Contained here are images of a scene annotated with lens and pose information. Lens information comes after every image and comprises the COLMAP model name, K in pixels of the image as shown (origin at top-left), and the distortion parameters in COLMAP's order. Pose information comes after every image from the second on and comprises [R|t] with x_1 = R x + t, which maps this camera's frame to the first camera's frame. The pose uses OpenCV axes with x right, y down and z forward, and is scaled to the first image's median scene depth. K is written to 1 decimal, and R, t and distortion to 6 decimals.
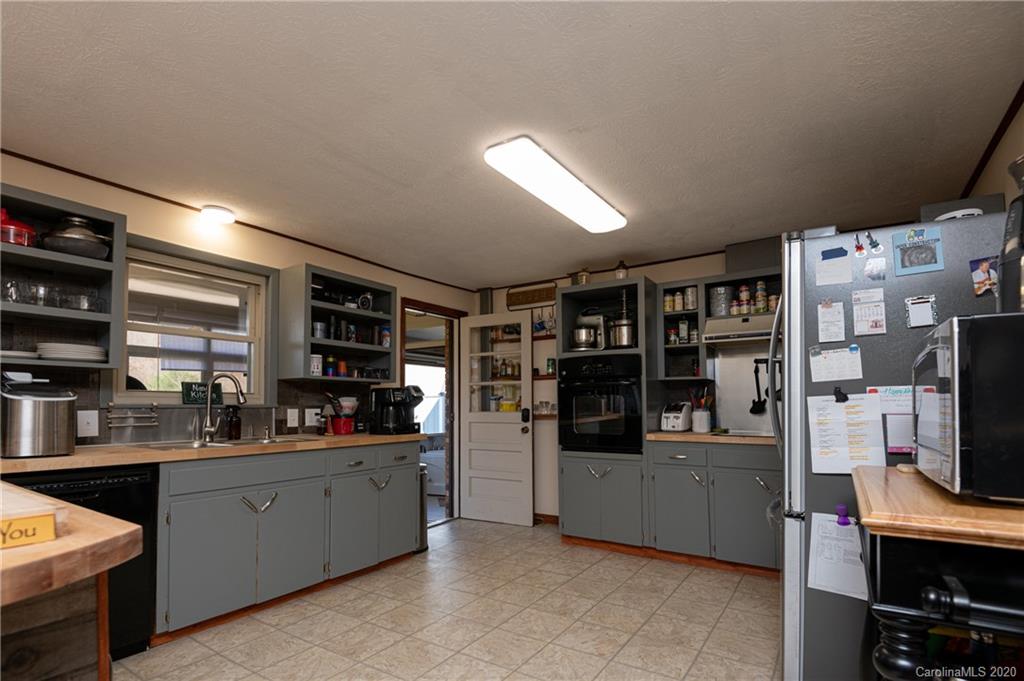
lens RADIAL K [[498.2, 0, 503.9], [0, 498.2, 352.9], [0, 0, 1]] dist [-0.003052, -0.012396]
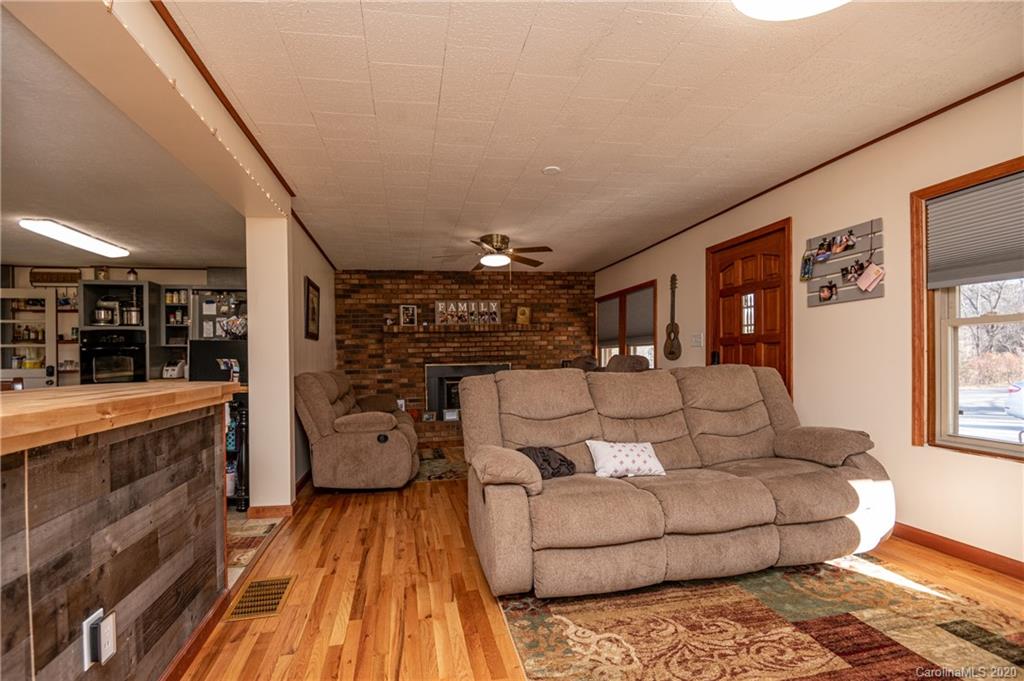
lens RADIAL K [[498.2, 0, 503.9], [0, 498.2, 352.9], [0, 0, 1]] dist [-0.003052, -0.012396]
pose [[0.708696, -0.006460, 0.705485, -0.022455], [-0.063280, 0.995346, 0.072682, -0.087829], [-0.702671, -0.096153, 0.704988, -0.711721]]
